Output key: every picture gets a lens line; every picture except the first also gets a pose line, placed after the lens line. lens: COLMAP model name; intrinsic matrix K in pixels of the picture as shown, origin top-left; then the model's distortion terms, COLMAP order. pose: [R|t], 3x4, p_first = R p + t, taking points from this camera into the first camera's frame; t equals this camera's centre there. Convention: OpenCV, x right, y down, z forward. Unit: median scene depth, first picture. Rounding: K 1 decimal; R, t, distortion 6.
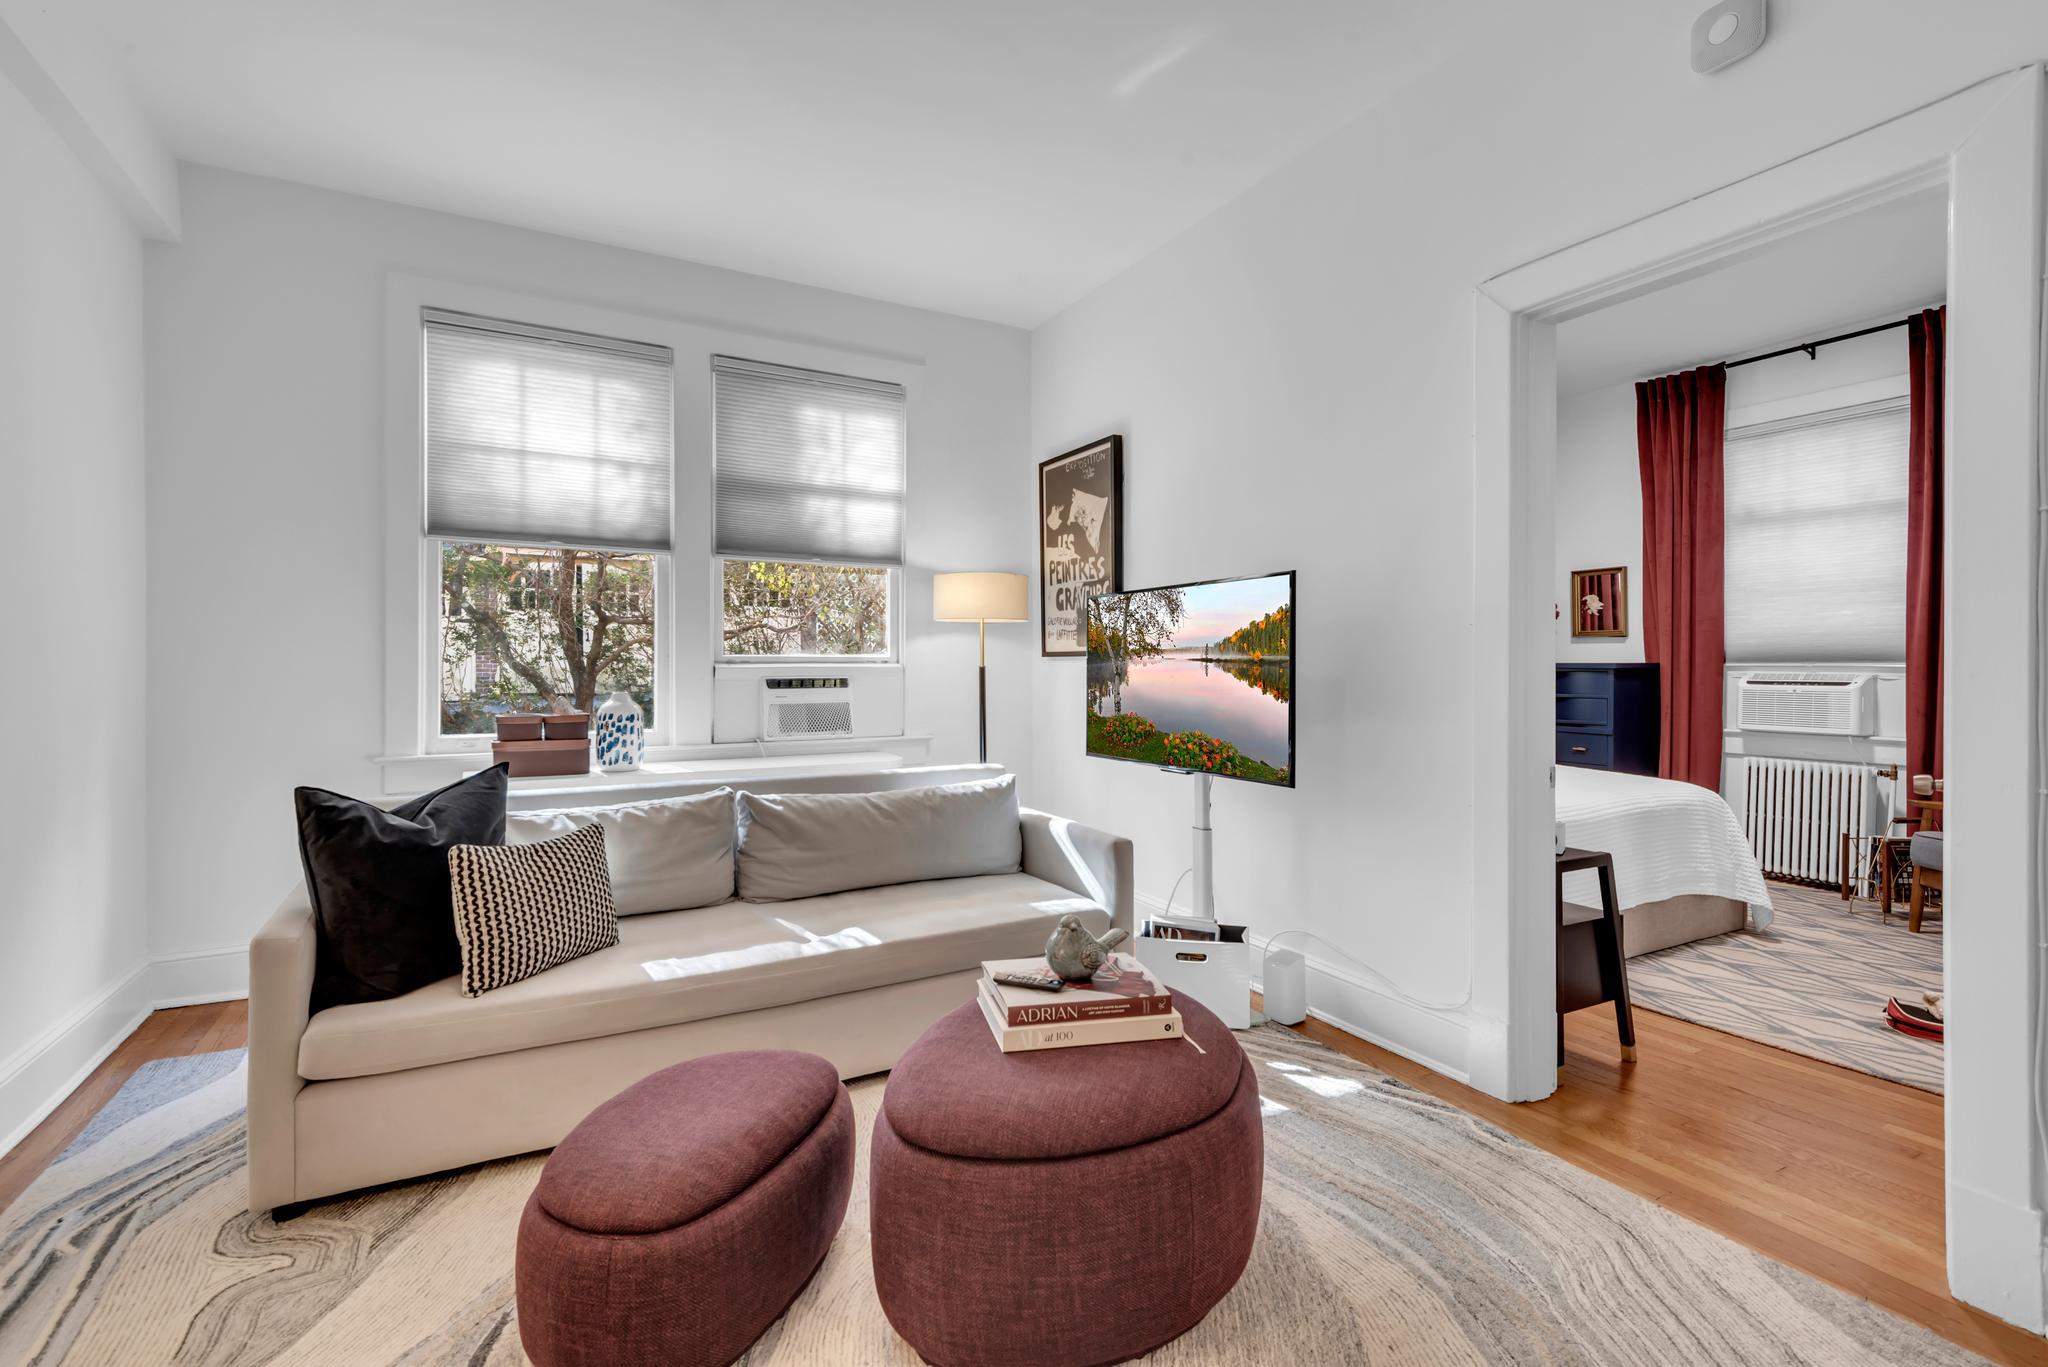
lens RADIAL K [[928.7, 0, 1021.8], [0, 928.7, 676.2], [0, 0, 1]] dist [0.019634, -0.007749]
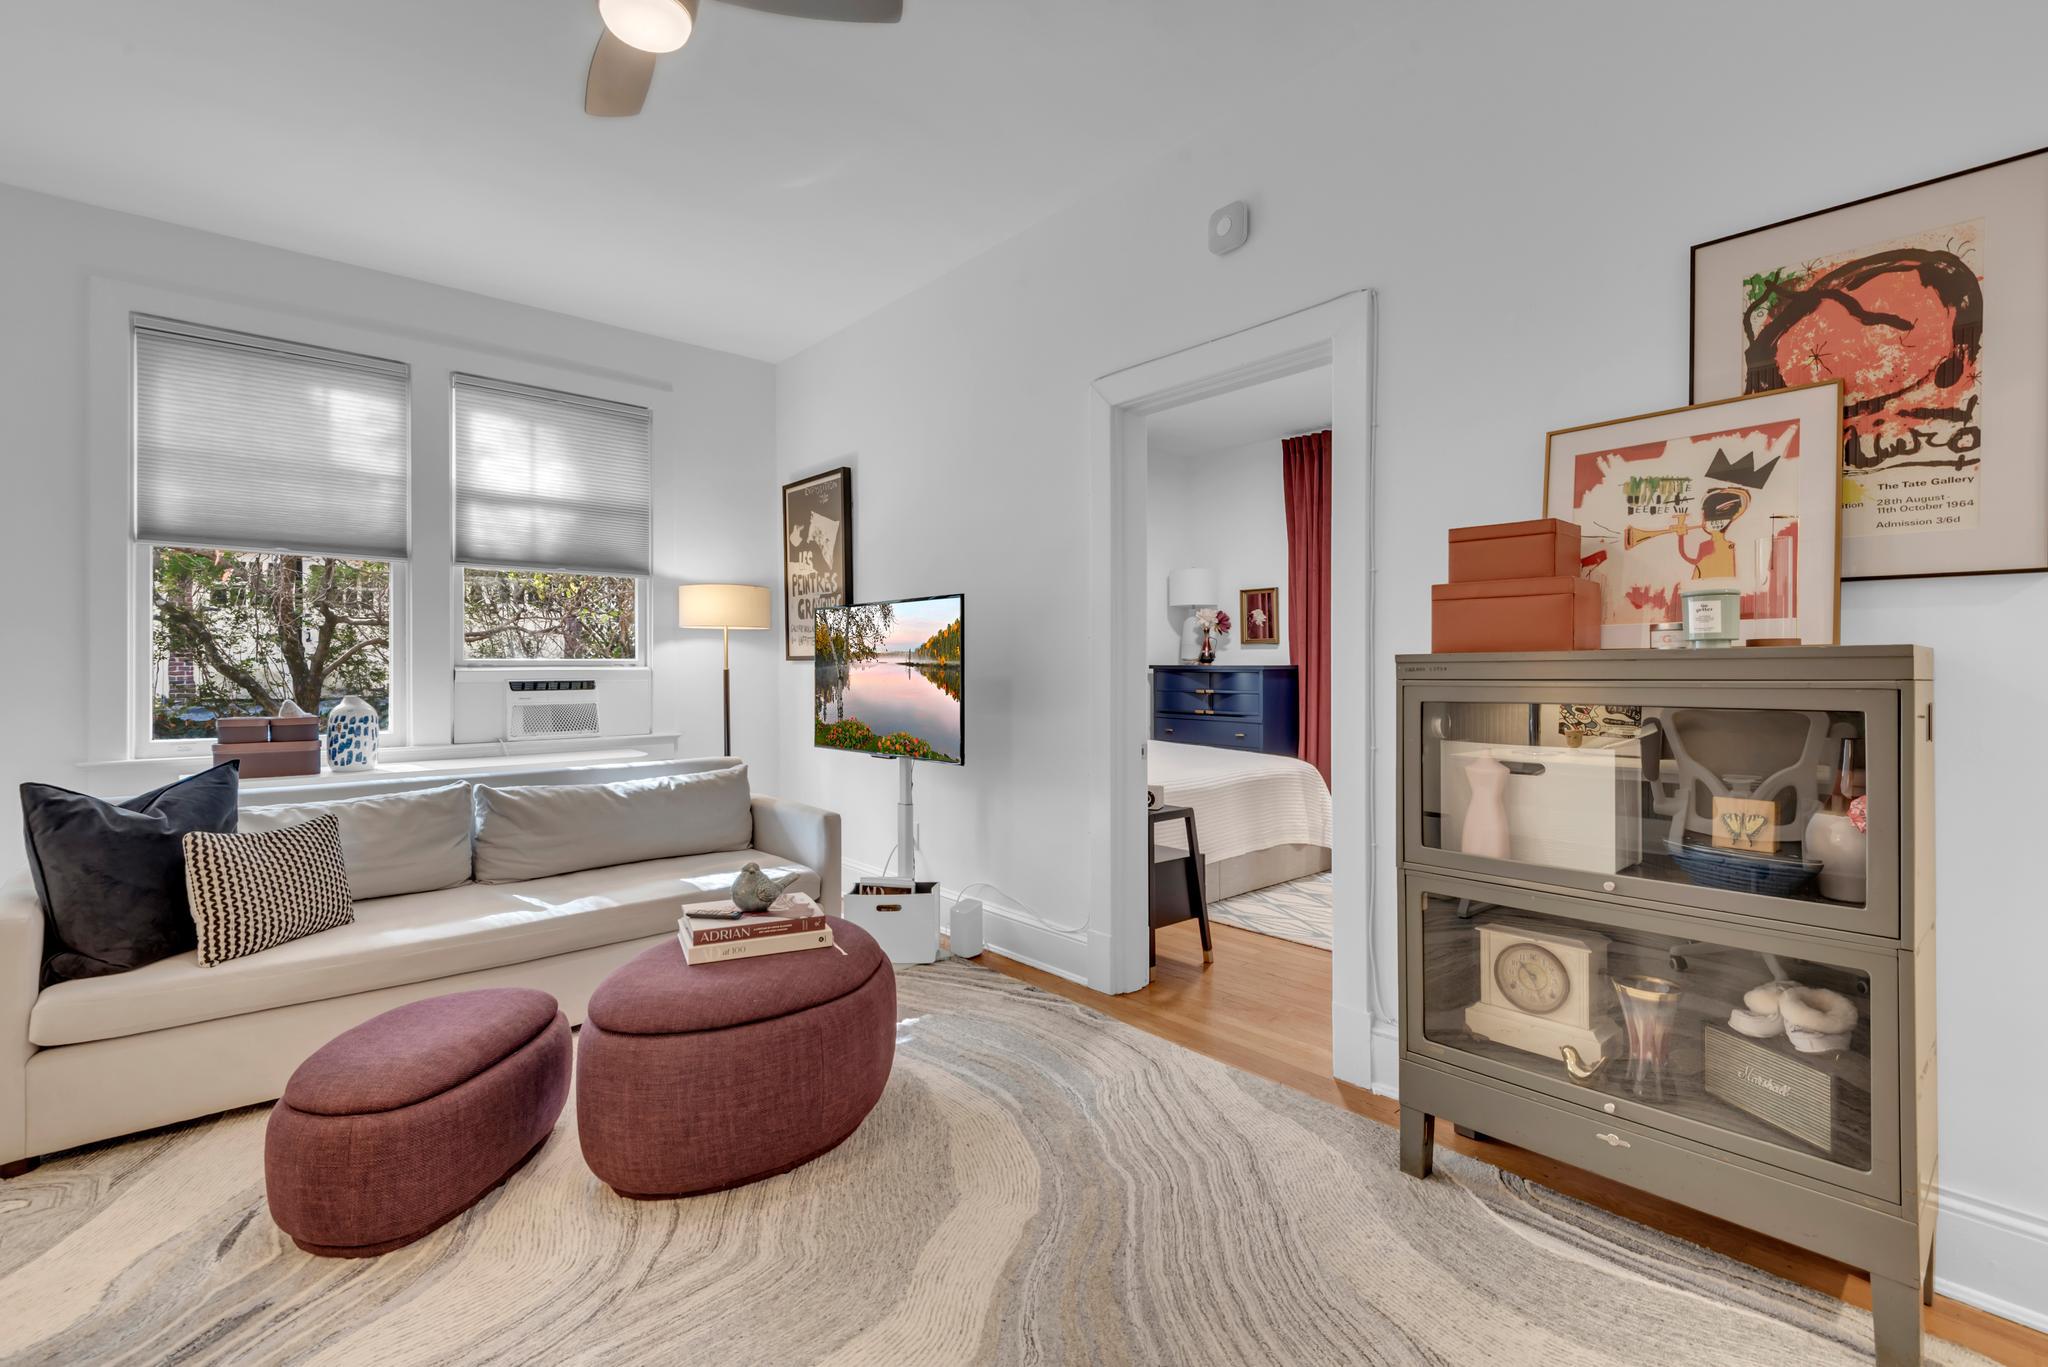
lens RADIAL K [[928.7, 0, 1025.1], [0, 928.7, 674.4], [0, 0, 1]] dist [0.019634, -0.007749]
pose [[0.976056, -0.003876, 0.217484, 0.093507], [0.004118, 0.999991, -0.000659, -0.003297], [-0.217480, 0.001539, 0.976064, -0.230887]]
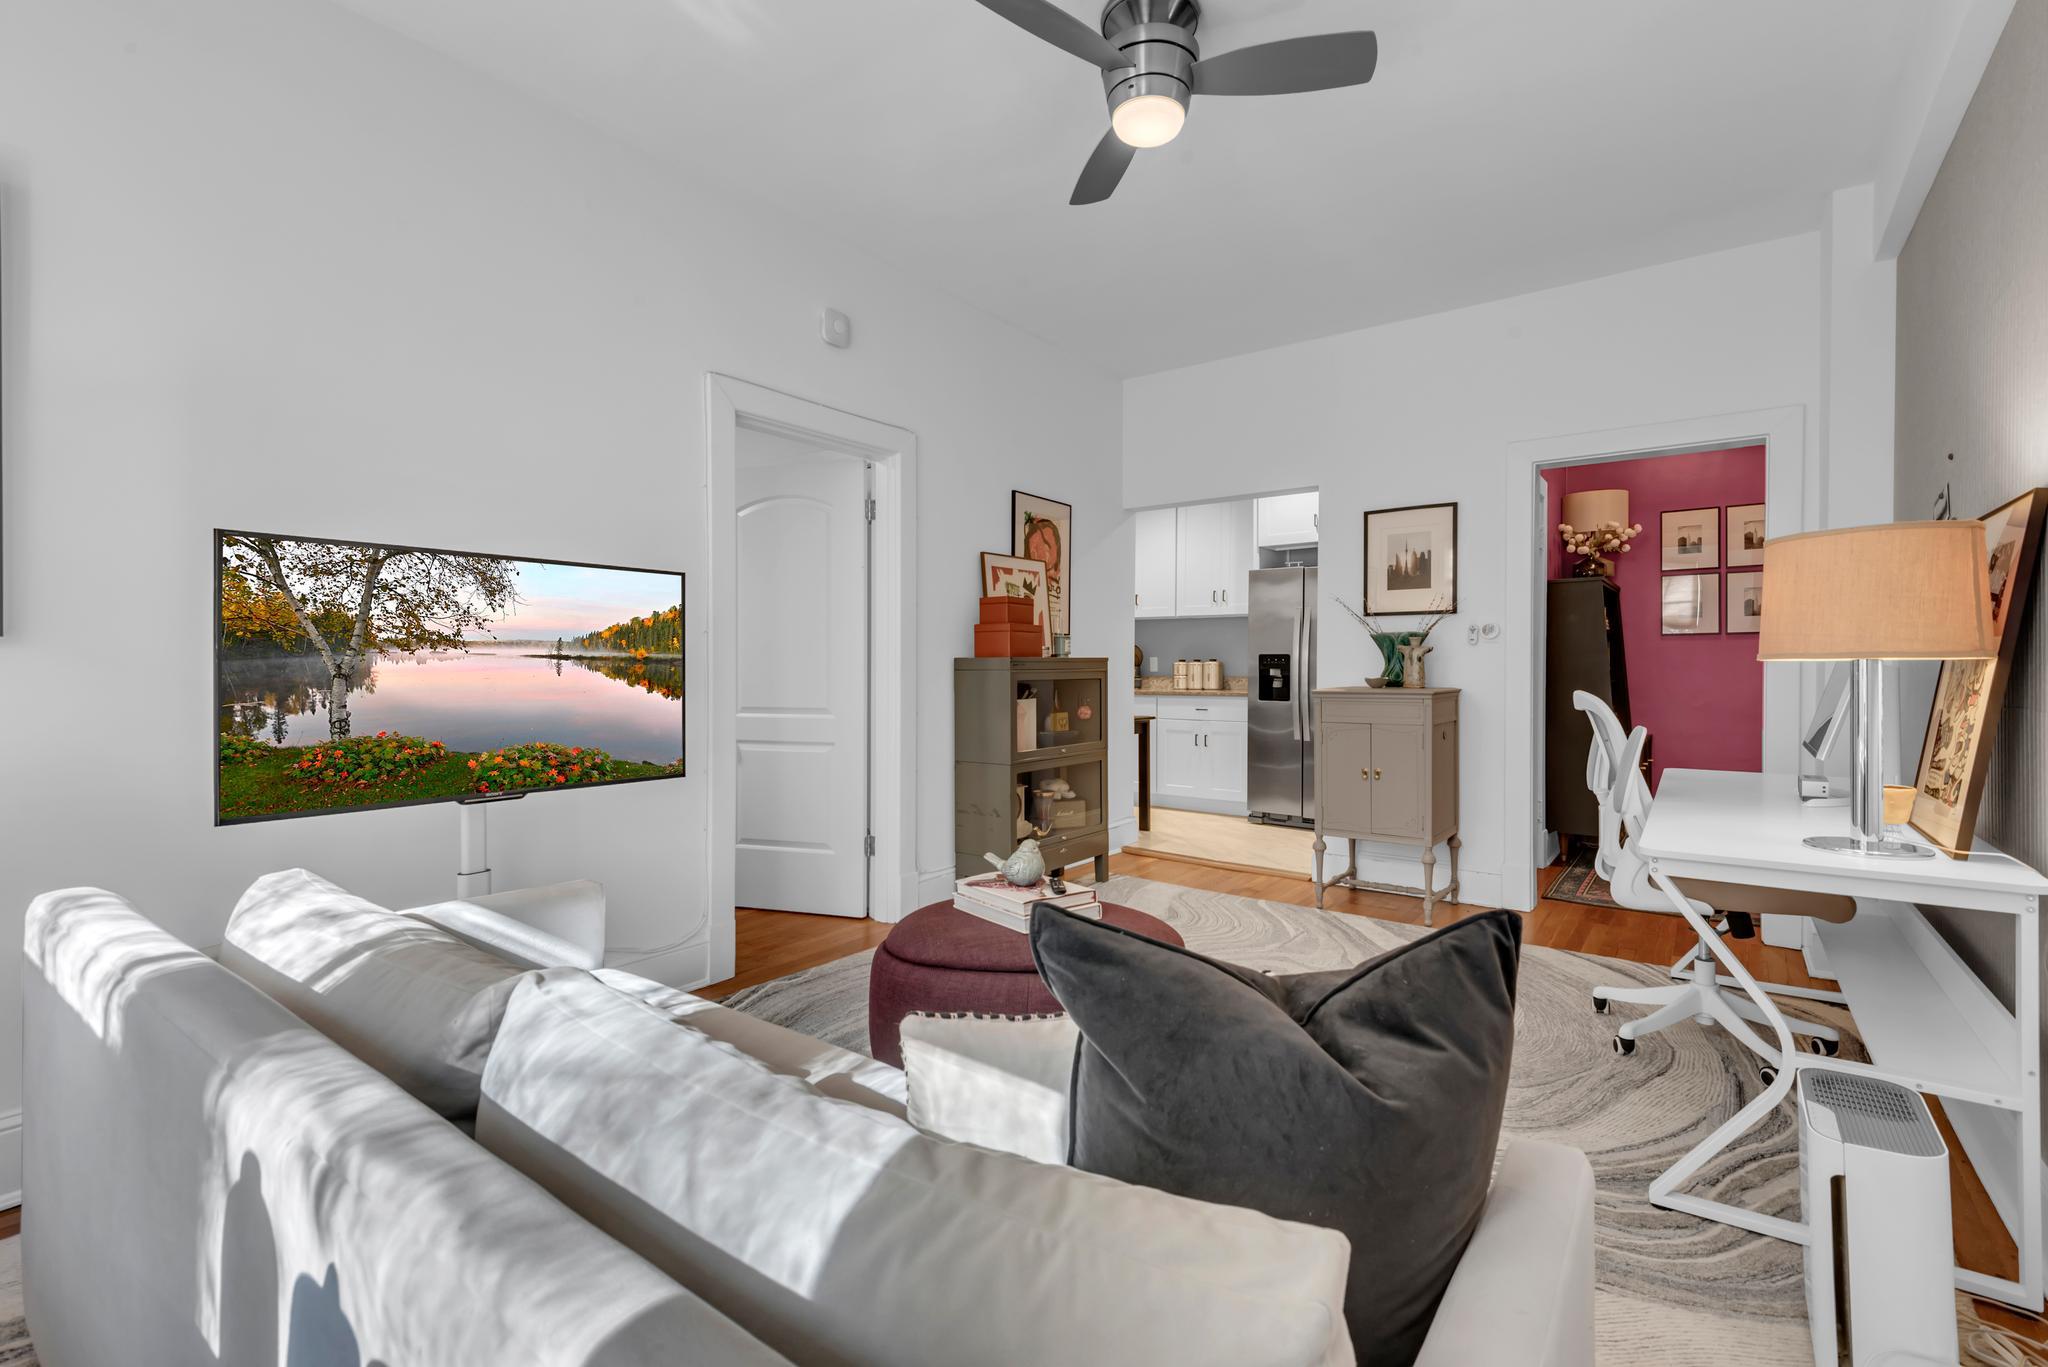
lens RADIAL K [[928.7, 0, 1017.3], [0, 928.7, 666.4], [0, 0, 1]] dist [0.019634, -0.007749]
pose [[-0.409159, -0.003229, 0.912457, -0.783379], [0.004270, 0.999976, 0.005454, -0.012096], [-0.912453, 0.006127, -0.409135, 1.002562]]
